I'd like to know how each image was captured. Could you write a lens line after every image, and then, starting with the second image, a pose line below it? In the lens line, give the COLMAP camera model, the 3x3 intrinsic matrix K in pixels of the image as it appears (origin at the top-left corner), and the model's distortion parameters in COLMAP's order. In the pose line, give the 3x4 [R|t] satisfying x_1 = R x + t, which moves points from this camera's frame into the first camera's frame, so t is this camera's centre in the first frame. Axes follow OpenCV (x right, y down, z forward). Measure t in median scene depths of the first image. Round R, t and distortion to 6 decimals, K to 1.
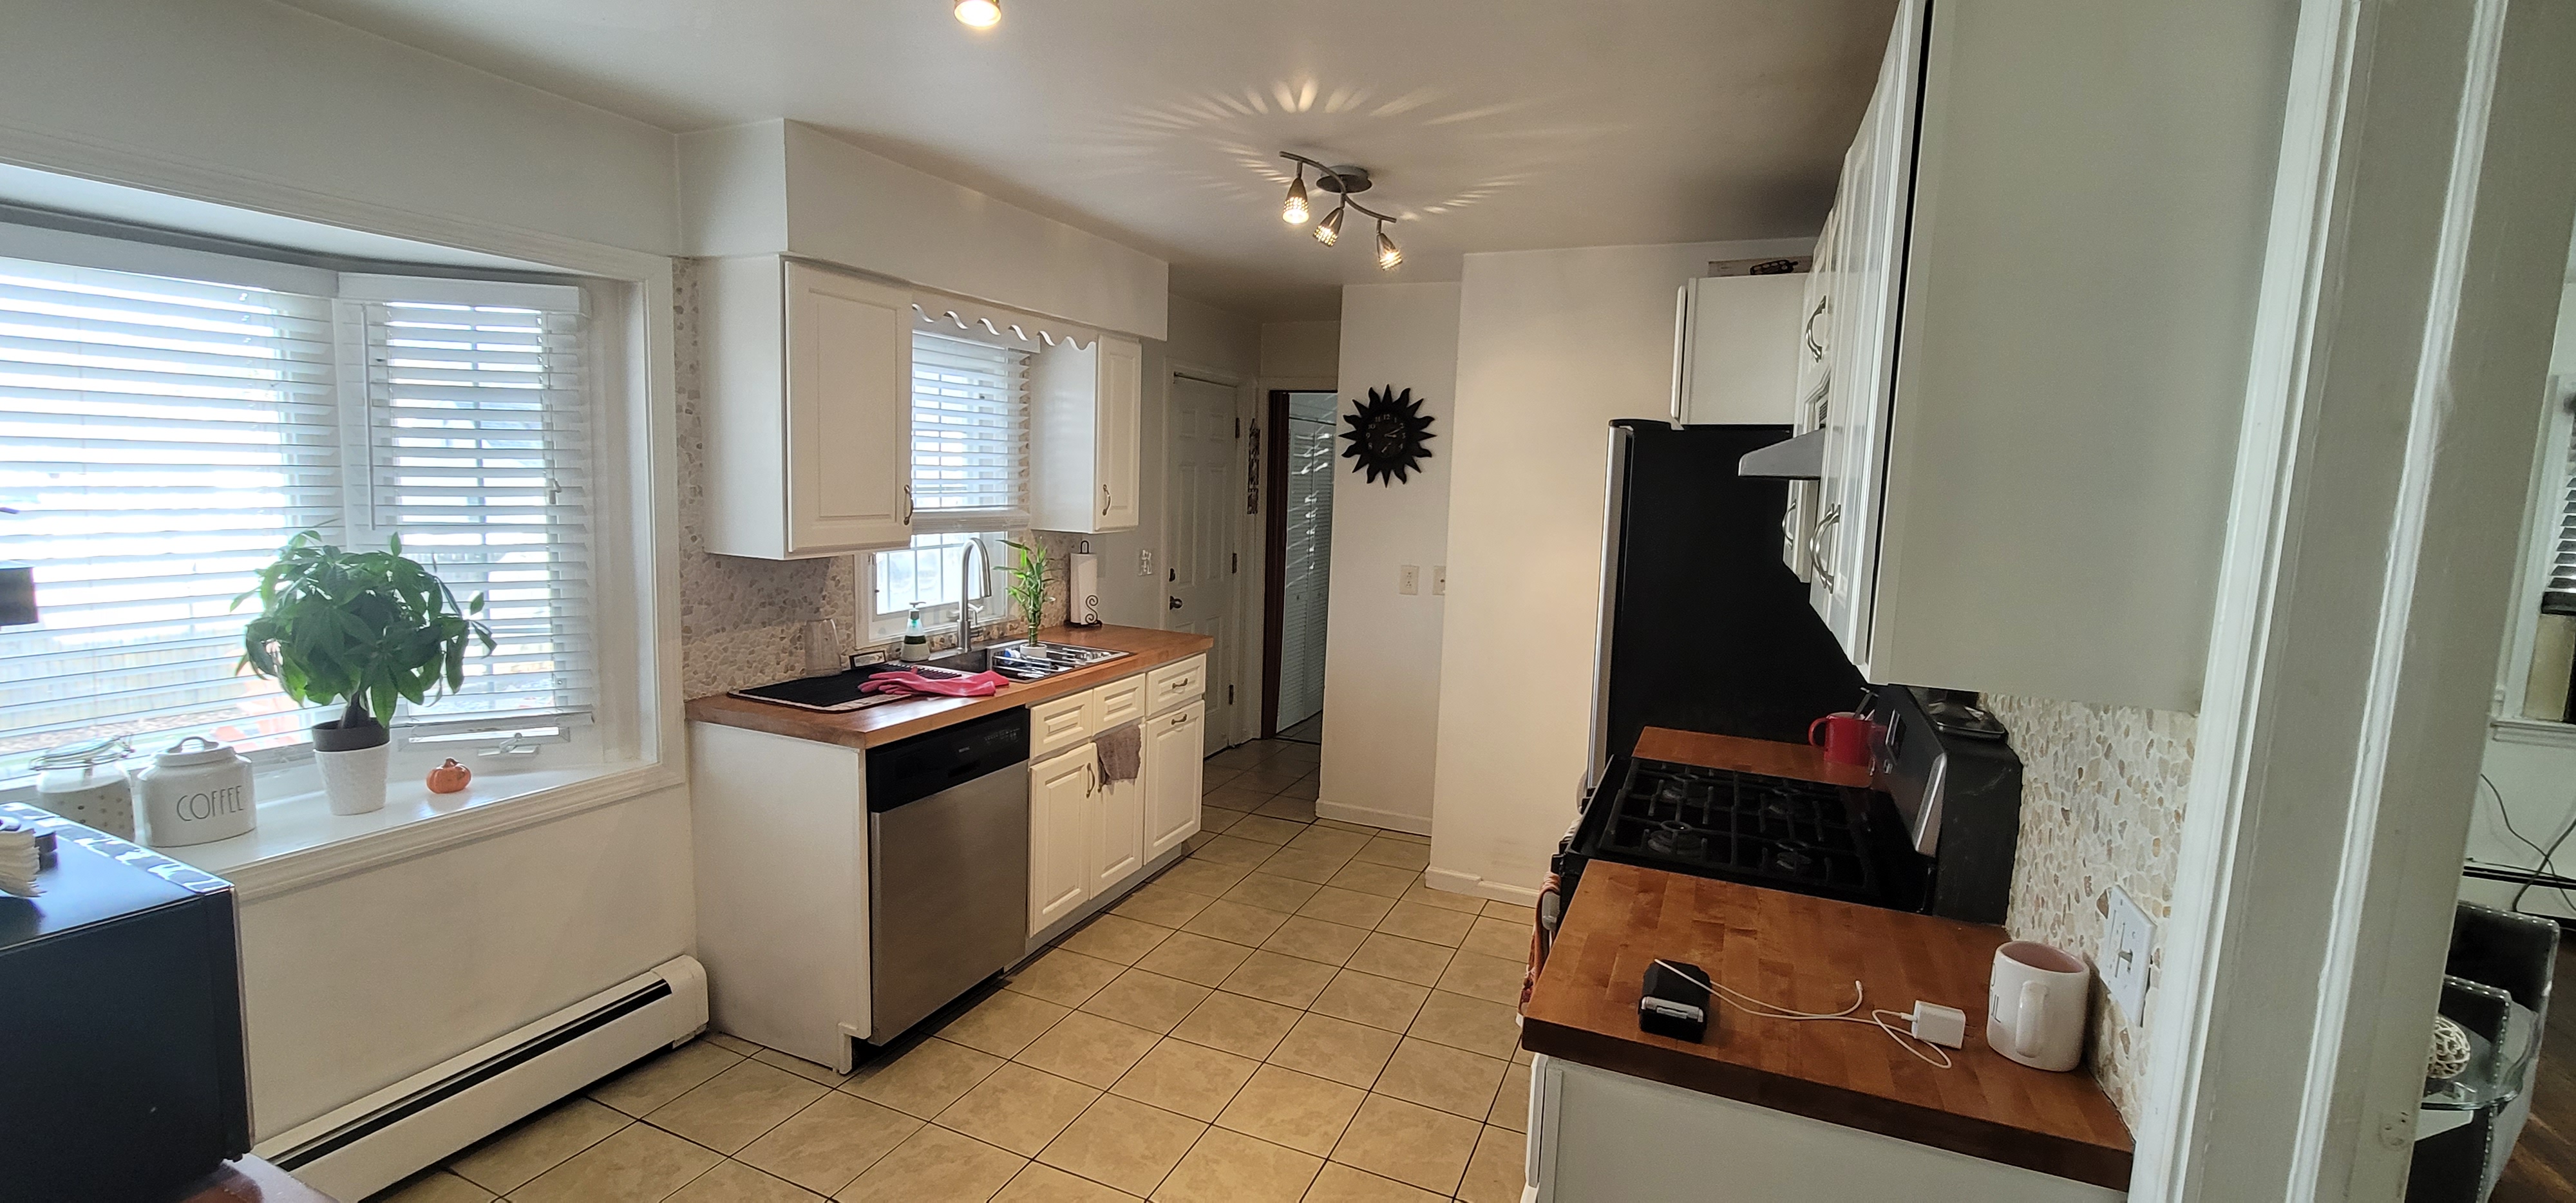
lens RADIAL K [[1065.2, 0, 1290.8], [0, 1065.2, 595.5], [0, 0, 1]] dist [0.000904, 0.000845]
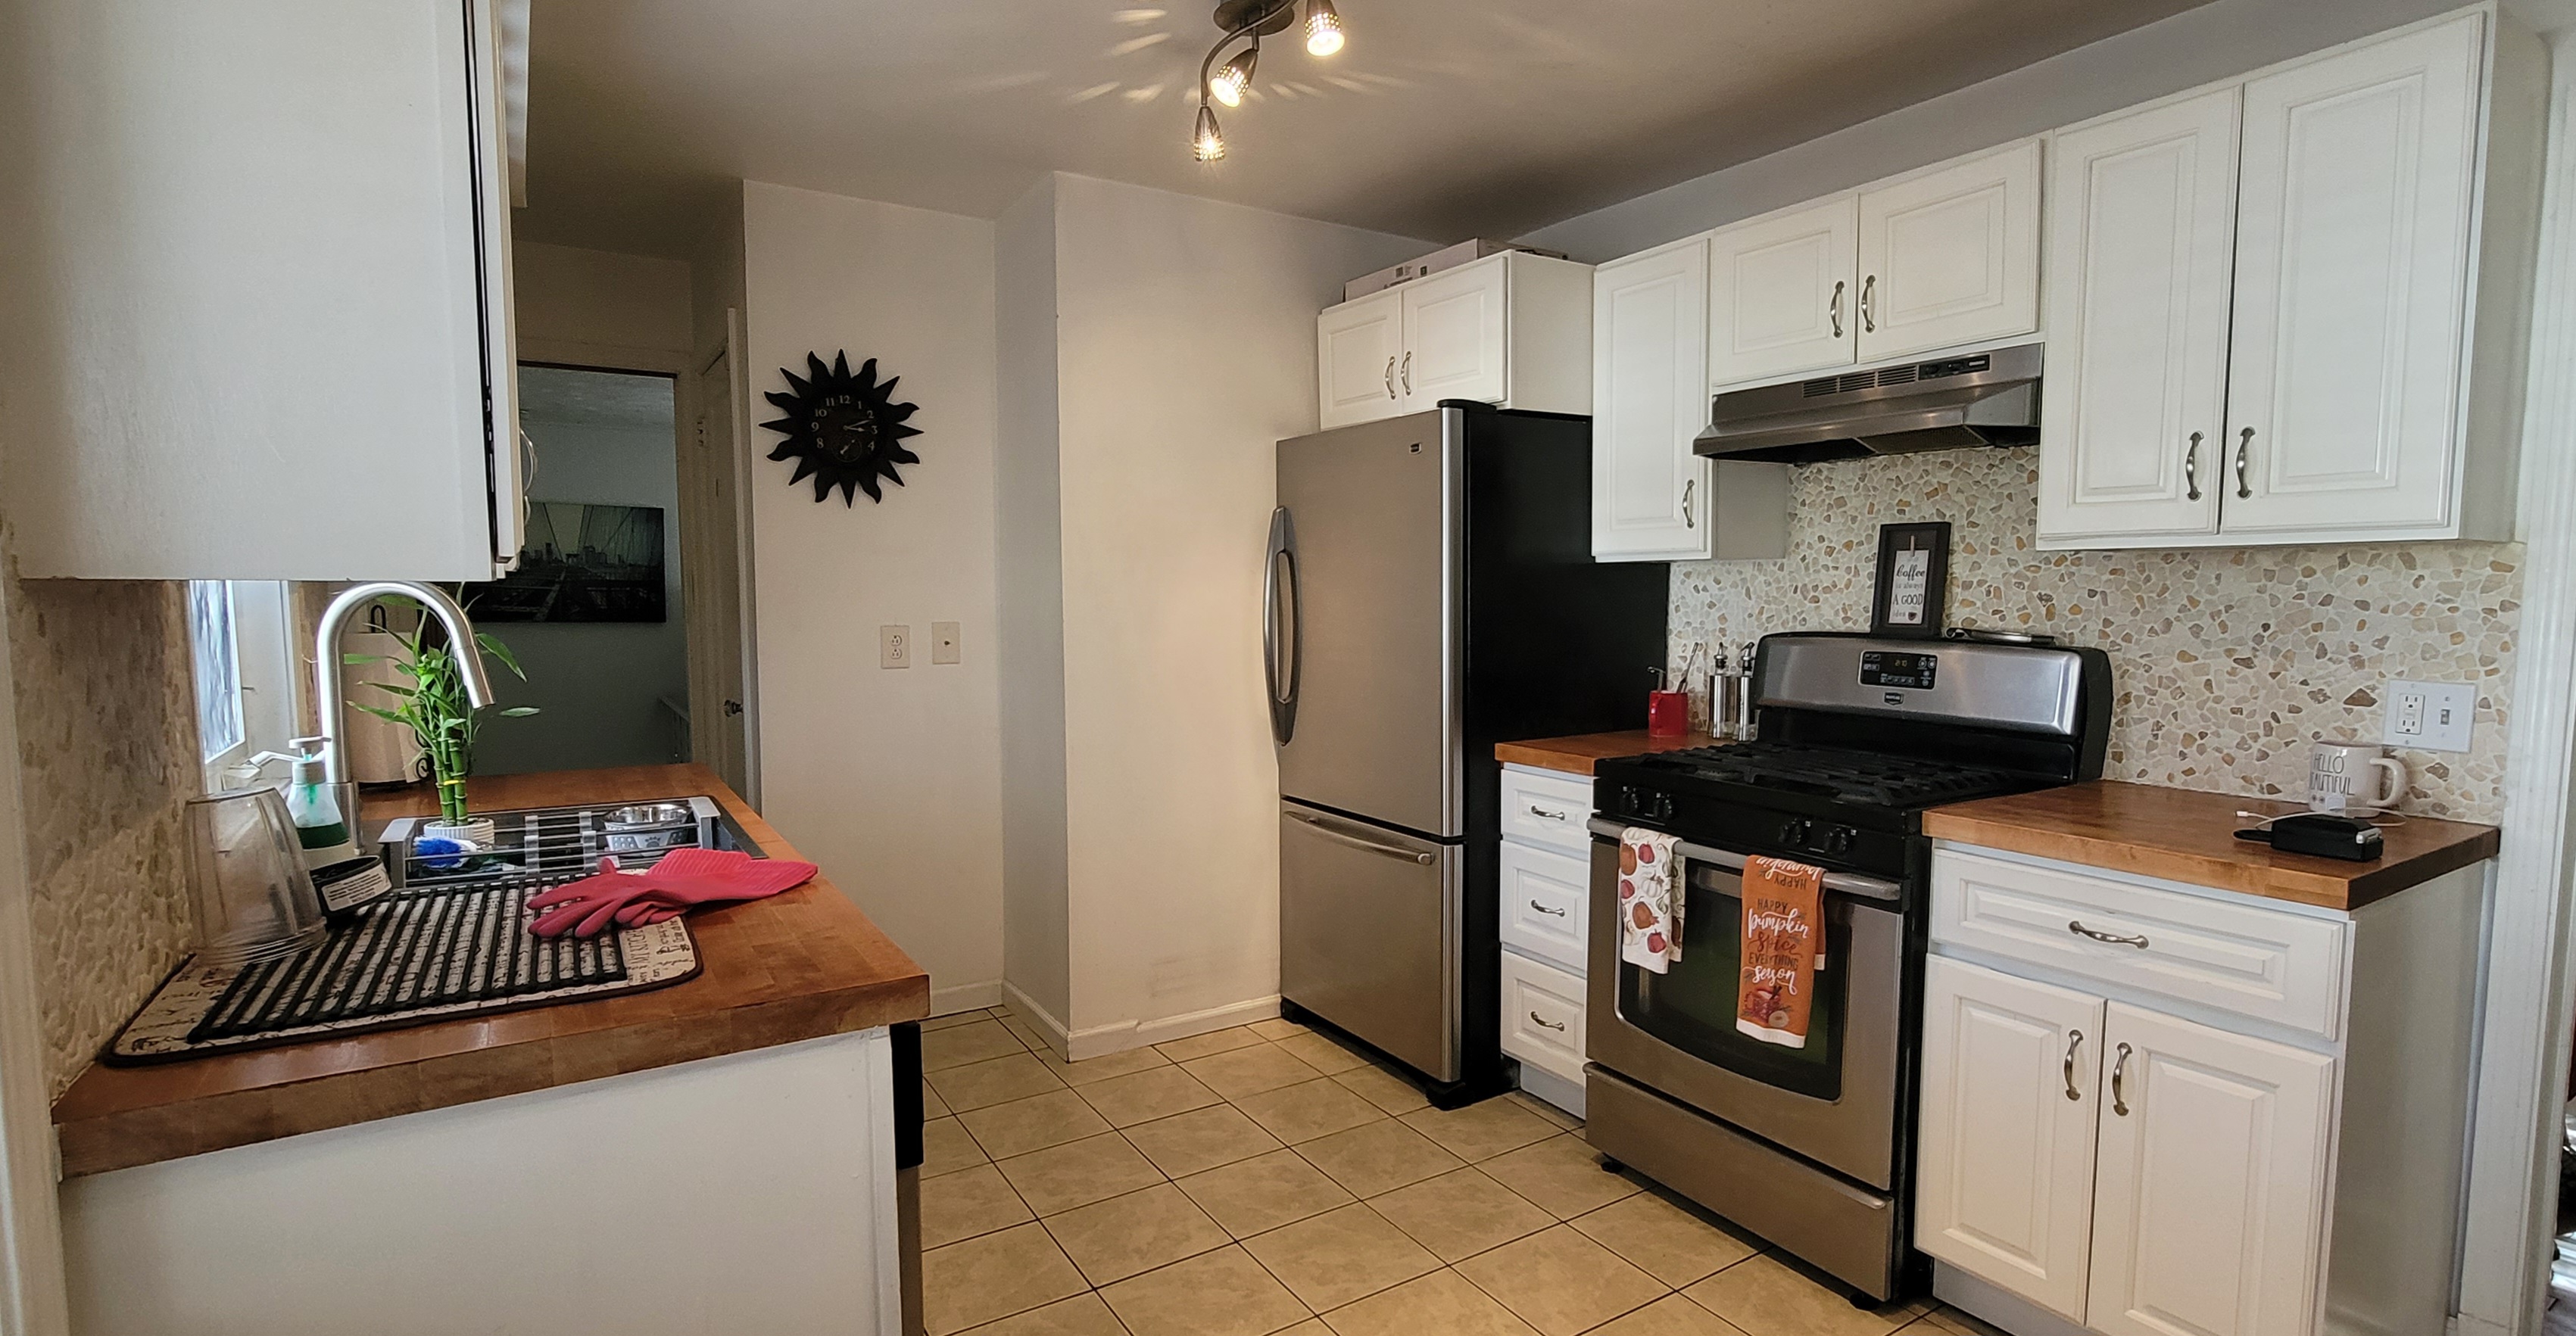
lens RADIAL K [[1251.1, 0, 1361.4], [0, 1251.1, 691.3], [0, 0, 1]] dist [-0.002359, -0.000465]
pose [[0.544654, -0.105628, 0.831983, -0.394648], [0.116085, 0.991983, 0.049947, 0.008201], [-0.830588, 0.069377, 0.552549, 0.326700]]
